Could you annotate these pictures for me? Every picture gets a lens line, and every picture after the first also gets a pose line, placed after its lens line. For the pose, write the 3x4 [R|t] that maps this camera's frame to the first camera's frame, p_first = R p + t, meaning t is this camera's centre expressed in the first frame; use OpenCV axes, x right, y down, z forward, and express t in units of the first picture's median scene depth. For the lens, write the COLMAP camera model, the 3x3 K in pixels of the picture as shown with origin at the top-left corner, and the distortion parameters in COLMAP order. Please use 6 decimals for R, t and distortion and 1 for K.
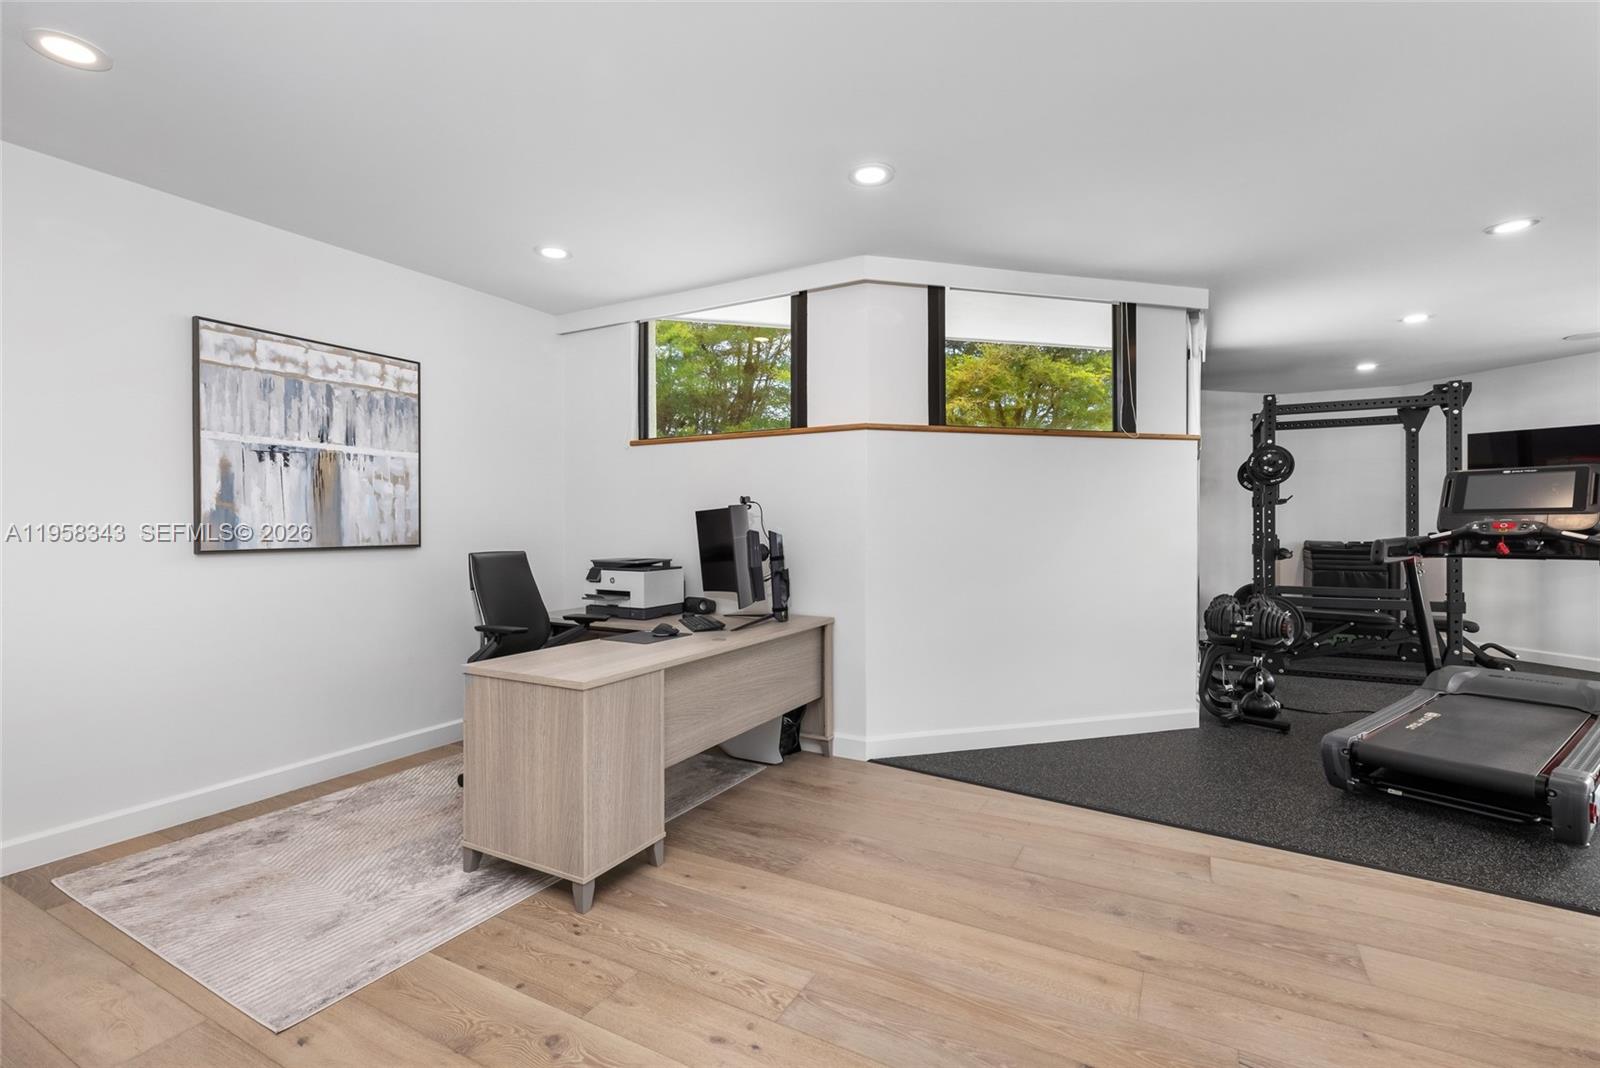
lens RADIAL K [[722.3, 0, 799.8], [0, 722.3, 531.3], [0, 0, 1]] dist [0.000750, 0.000541]
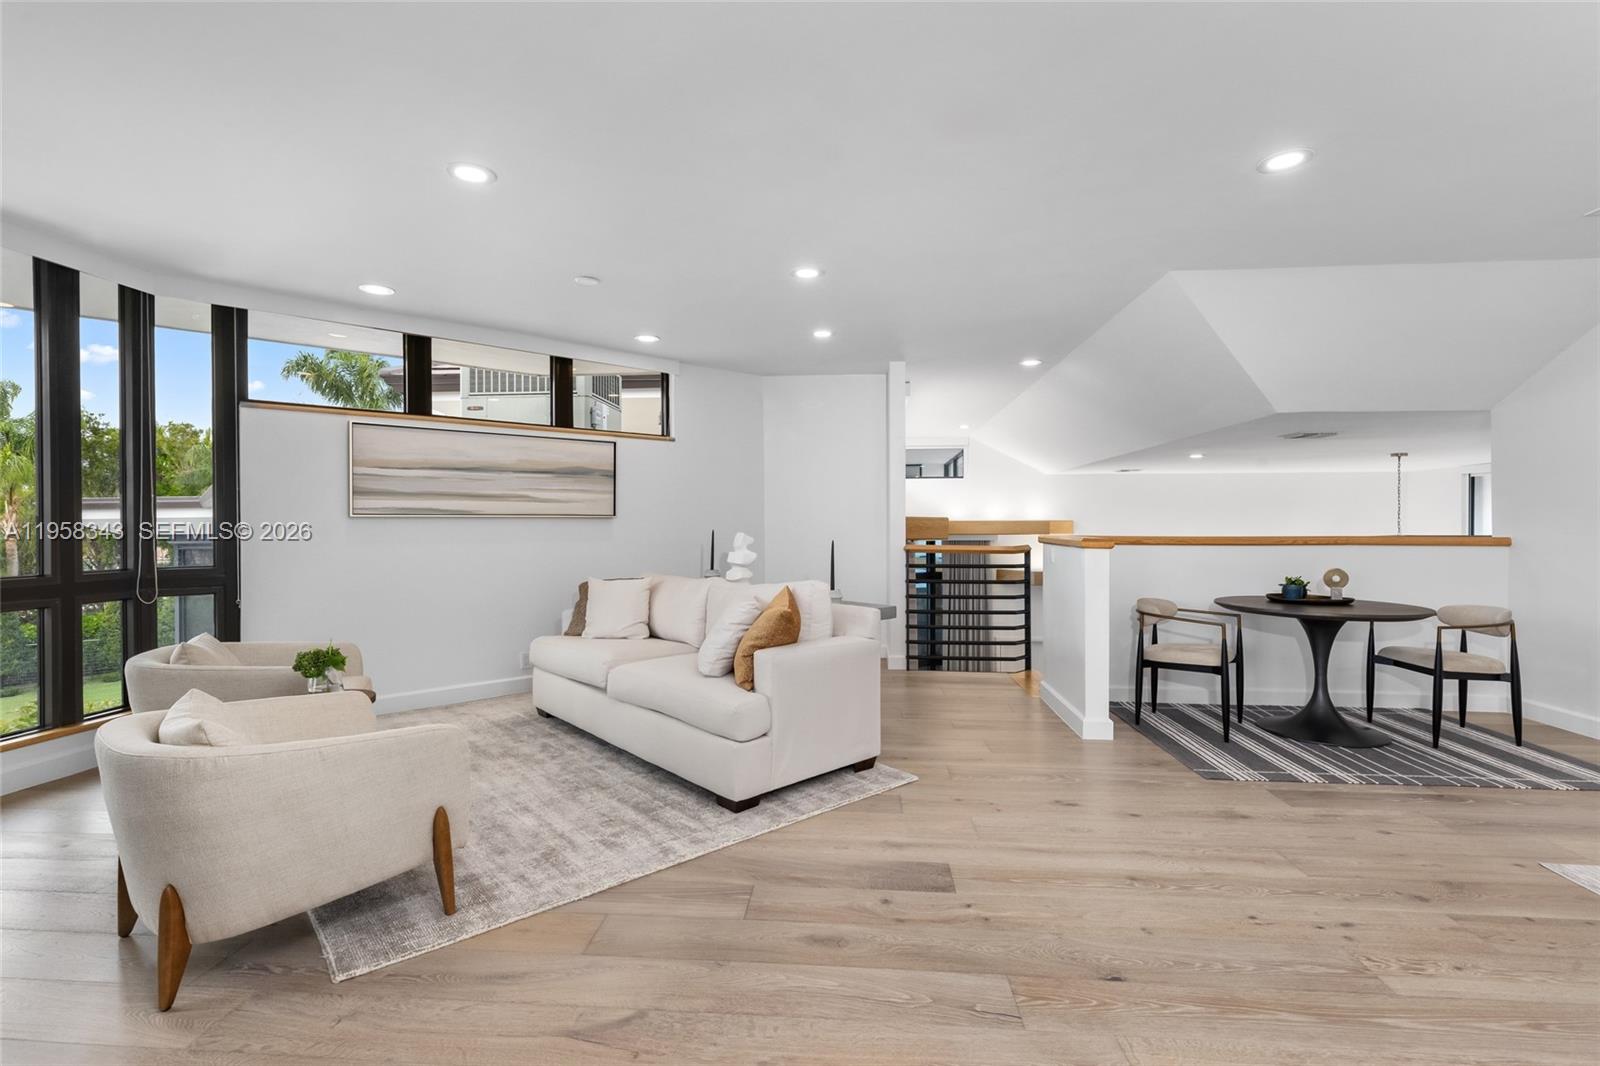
lens RADIAL K [[722.3, 0, 802.2], [0, 722.3, 530.1], [0, 0, 1]] dist [0.000750, 0.000541]
pose [[-0.917618, 0.010292, -0.397331, 0.444732], [0.006731, 0.999924, 0.010356, -0.007458], [0.397407, 0.006828, -0.917617, 0.620031]]
